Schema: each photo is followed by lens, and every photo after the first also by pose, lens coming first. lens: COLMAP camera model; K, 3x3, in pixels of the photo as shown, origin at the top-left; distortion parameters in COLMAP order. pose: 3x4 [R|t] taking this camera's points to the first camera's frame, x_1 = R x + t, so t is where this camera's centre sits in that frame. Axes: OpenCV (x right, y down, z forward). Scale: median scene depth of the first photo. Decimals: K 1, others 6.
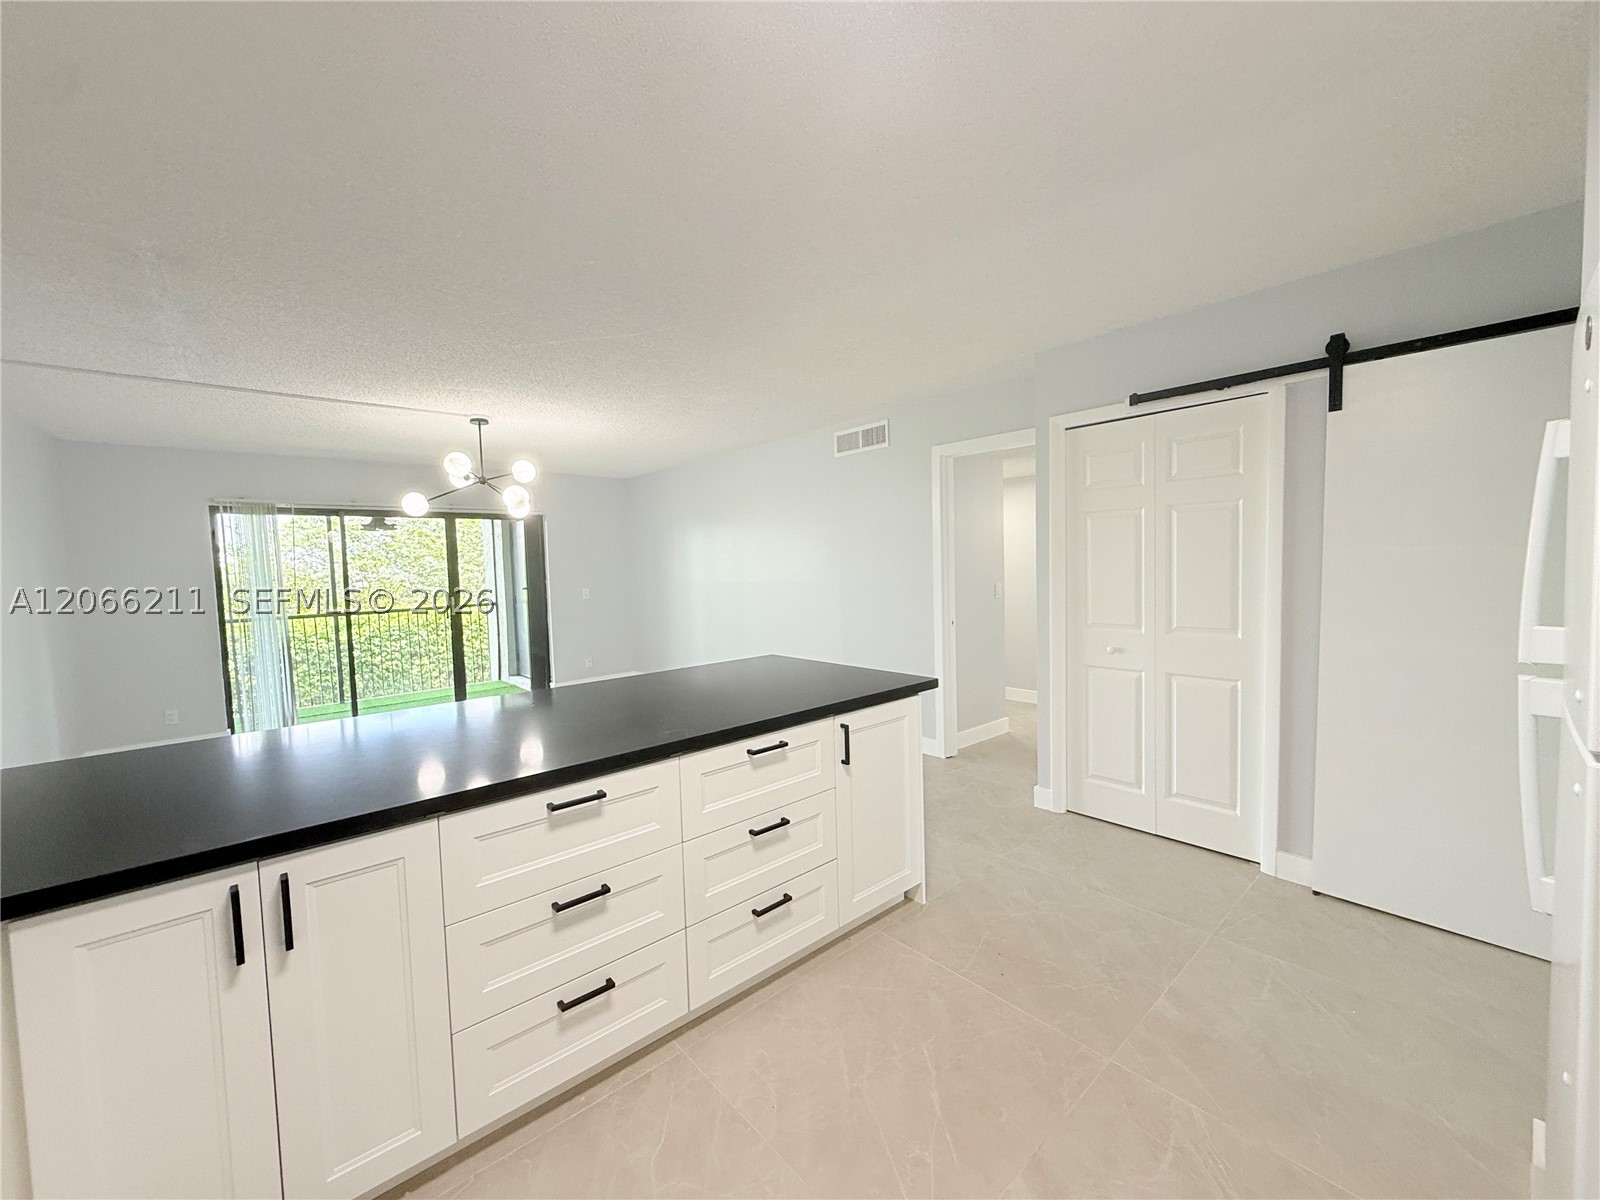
lens RADIAL K [[646.7, 0, 811.6], [0, 646.7, 602.7], [0, 0, 1]] dist [-0.000527, -0.000009]
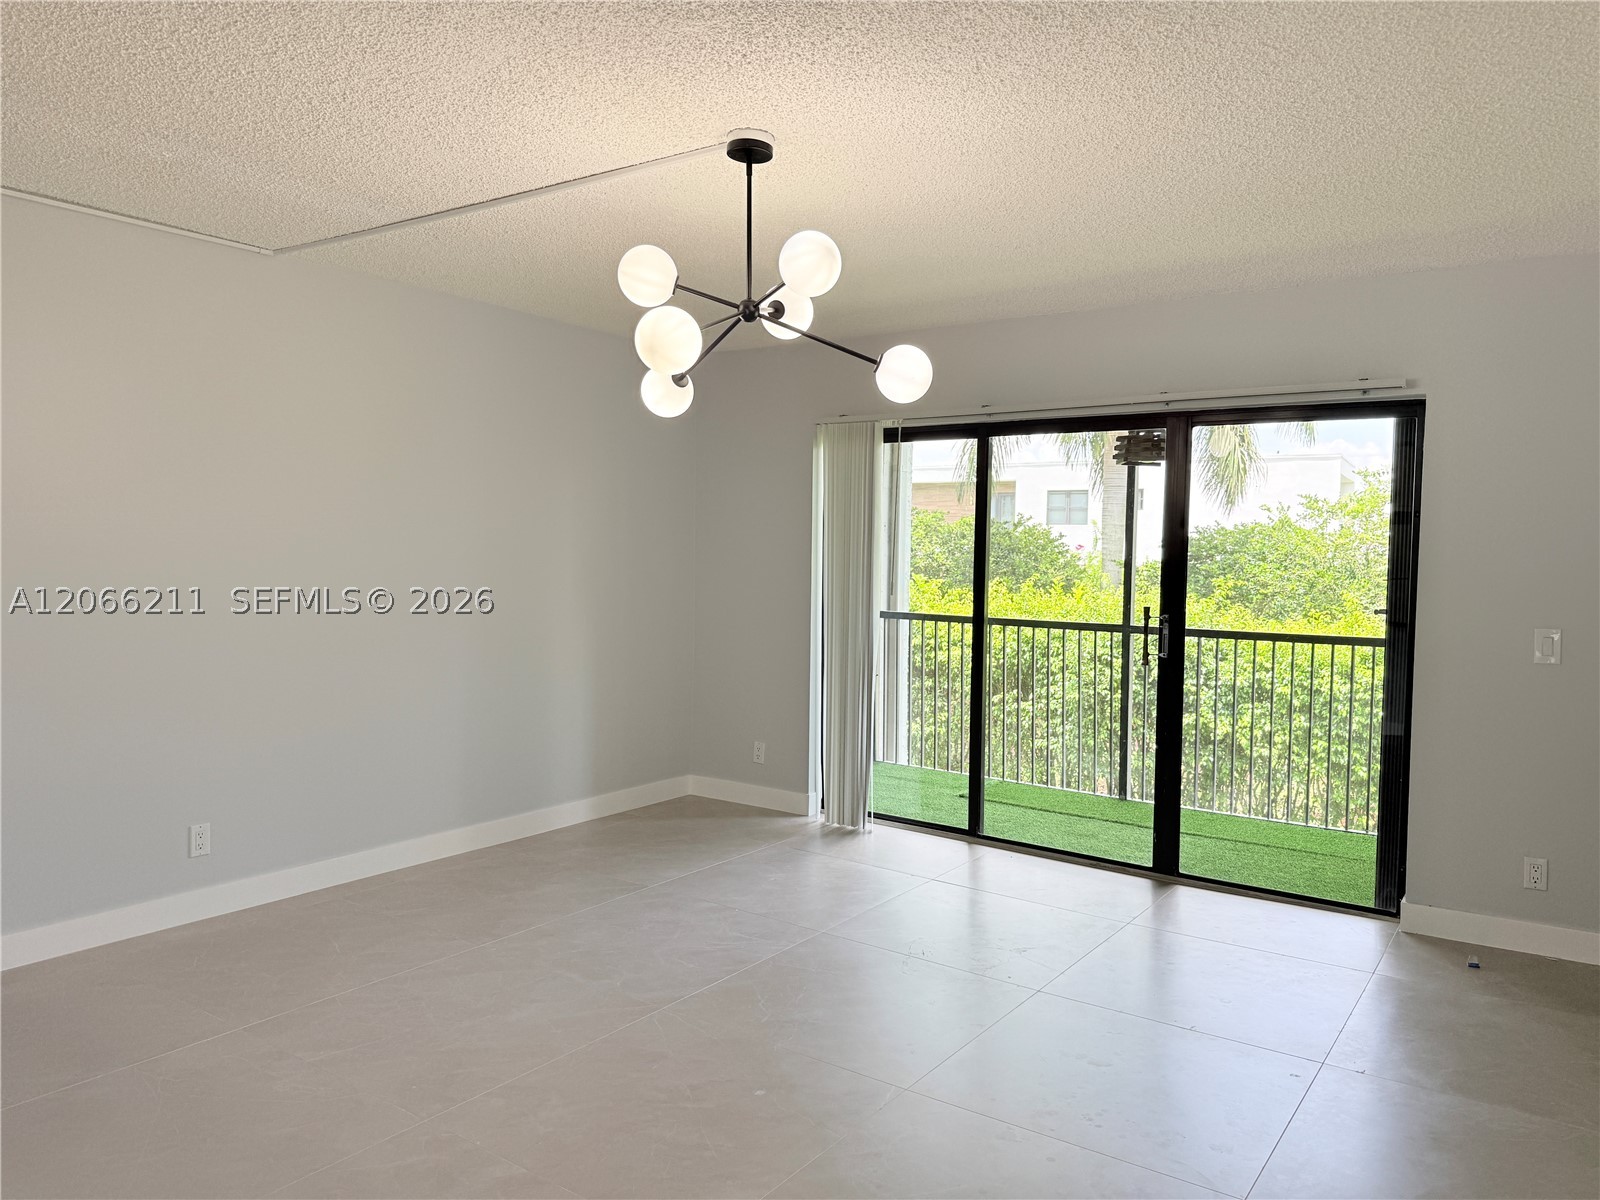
lens RADIAL K [[1119.2, 0, 802.7], [0, 1119.2, 608.9], [0, 0, 1]] dist [0.076192, -0.105958]
pose [[0.215214, 0.086968, -0.972687, 0.303323], [-0.088066, 0.993697, 0.069361, -0.121772], [0.972588, 0.070734, 0.221516, 1.729181]]
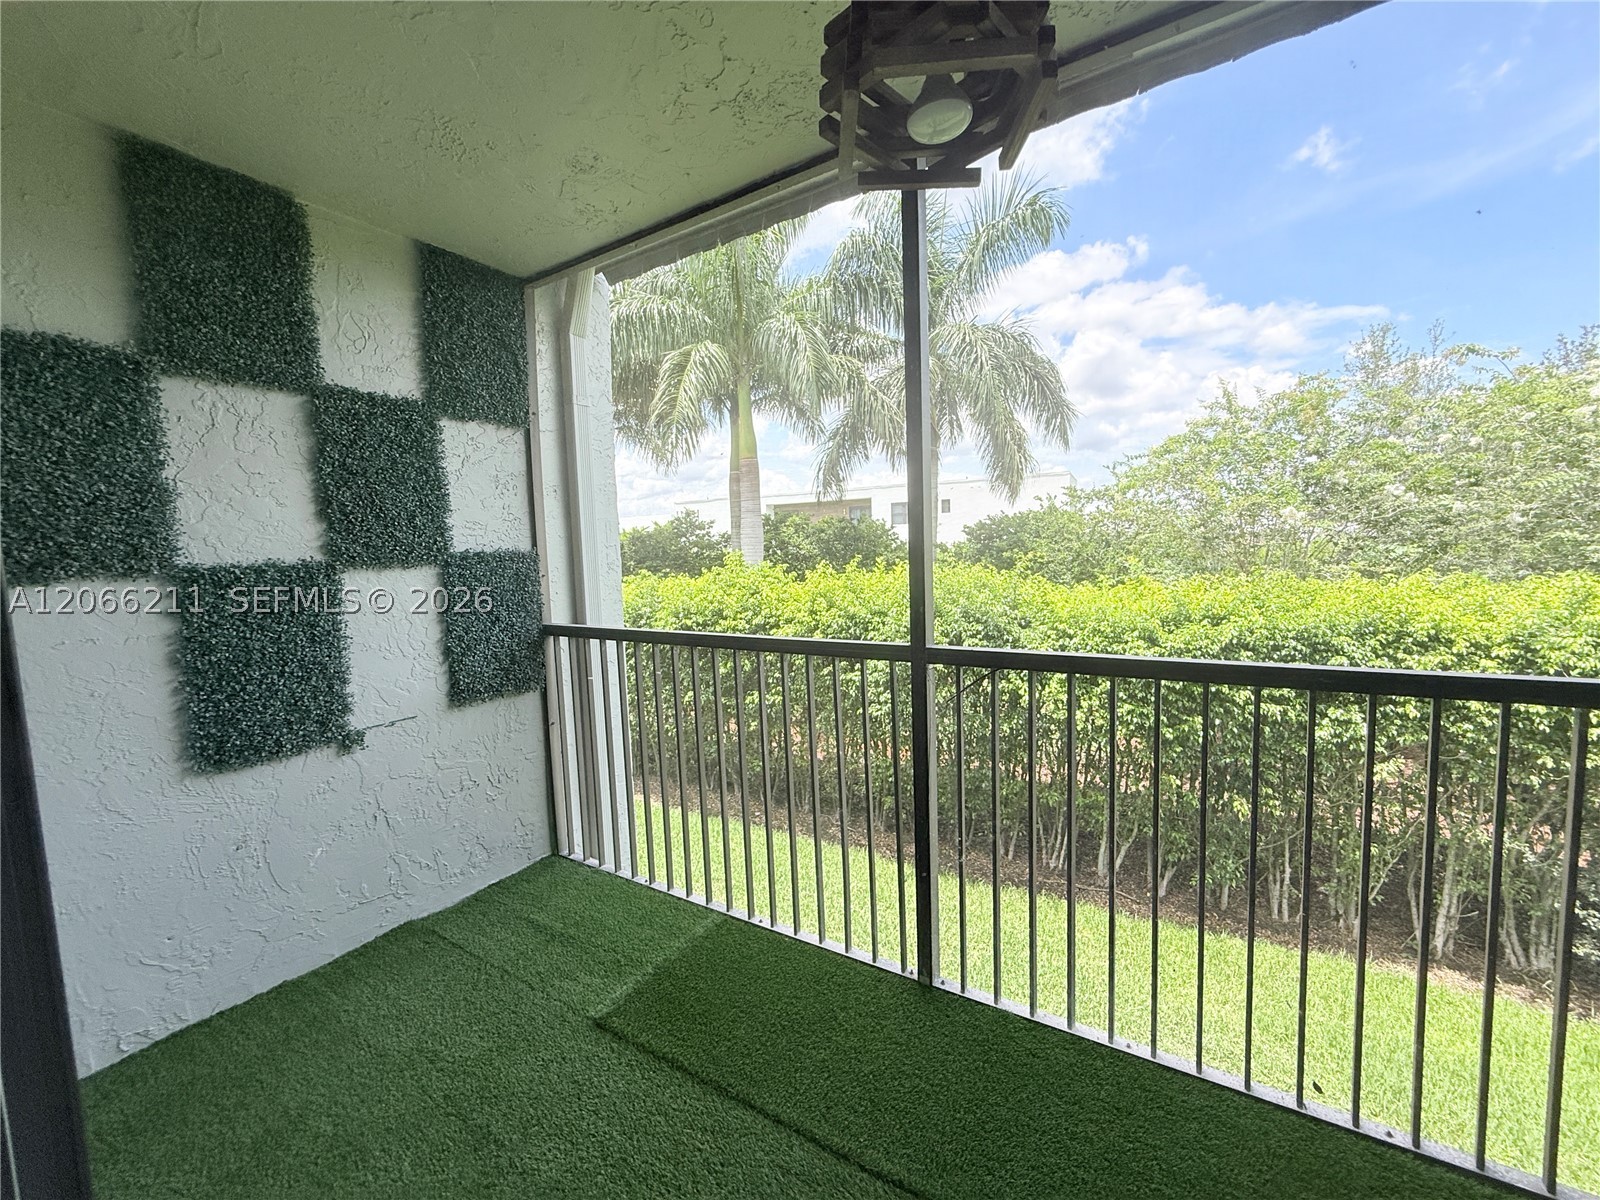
lens RADIAL K [[635.9, 0, 800.0], [0, 635.9, 600.0], [0, 0, 1]] dist [-0.001281, 0.000021]
pose [[0.273954, 0.101674, -0.956353, -1.565971], [-0.038326, 0.994760, 0.094779, -0.088835], [0.960979, 0.010688, 0.276415, 2.793482]]
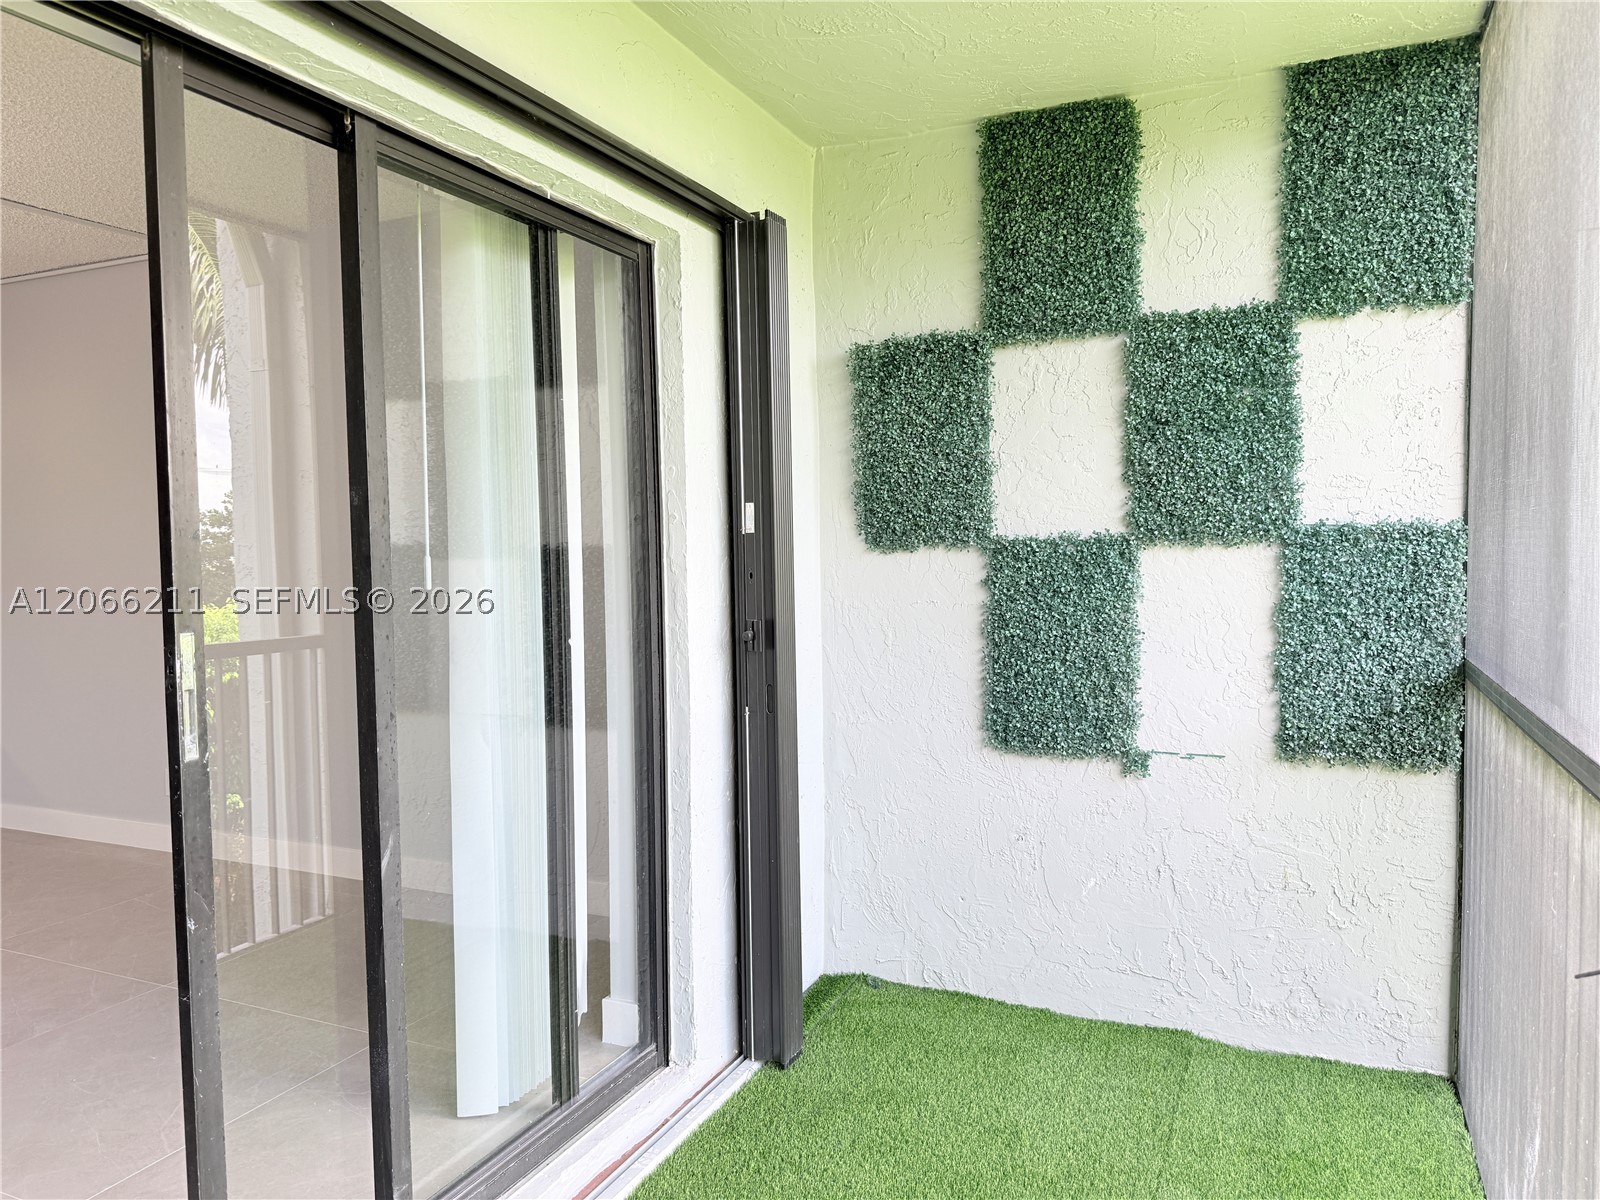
lens RADIAL K [[1119.2, 0, 802.7], [0, 1119.2, 608.9], [0, 0, 1]] dist [0.076192, -0.105958]
pose [[-0.918128, 0.060200, -0.391684, -1.795057], [0.012902, 0.992411, 0.122286, -0.116024], [0.396073, 0.107221, -0.911937, 3.566886]]
